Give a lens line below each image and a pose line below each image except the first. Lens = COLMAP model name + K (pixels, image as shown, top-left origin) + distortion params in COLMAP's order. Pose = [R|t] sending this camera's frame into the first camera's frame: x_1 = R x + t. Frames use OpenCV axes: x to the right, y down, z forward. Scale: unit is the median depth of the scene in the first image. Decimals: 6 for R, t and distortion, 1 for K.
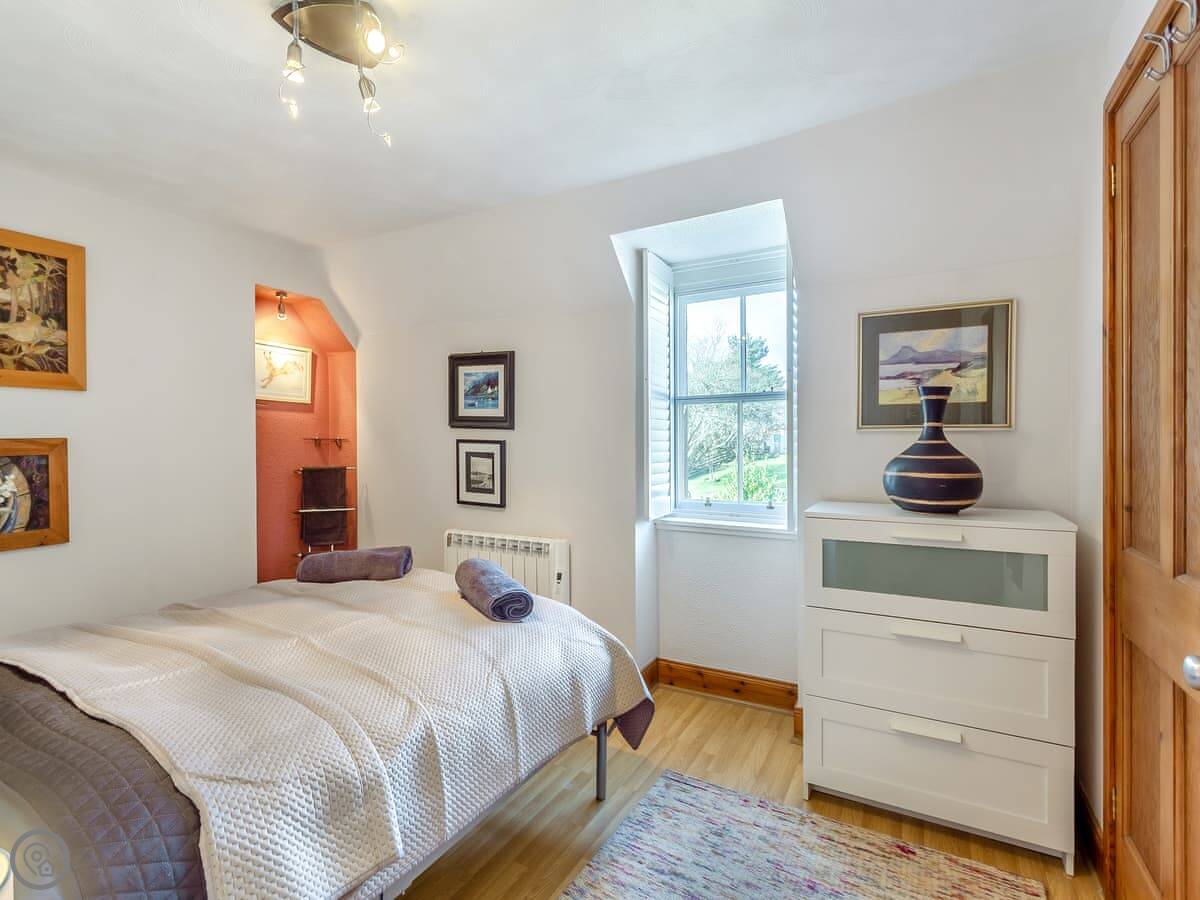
lens RADIAL K [[583.0, 0, 599.6], [0, 583.0, 444.5], [0, 0, 1]] dist [0.004347, 0.001122]
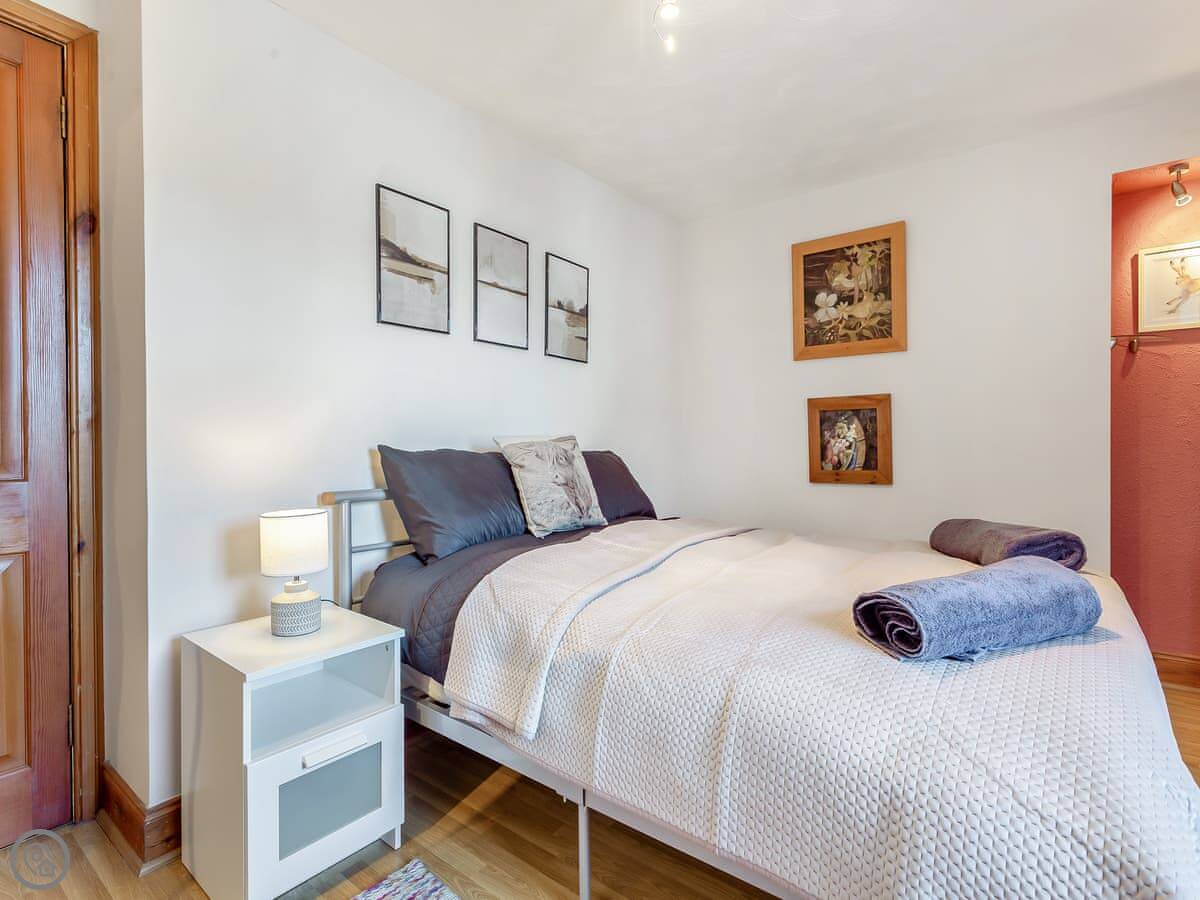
lens RADIAL K [[583.0, 0, 599.8], [0, 583.0, 446.6], [0, 0, 1]] dist [0.004347, 0.001122]
pose [[-0.150341, 0.006411, -0.988613, 0.320231], [-0.009470, 0.999924, 0.007924, 0.092315], [0.988589, 0.010553, -0.150268, 0.629968]]
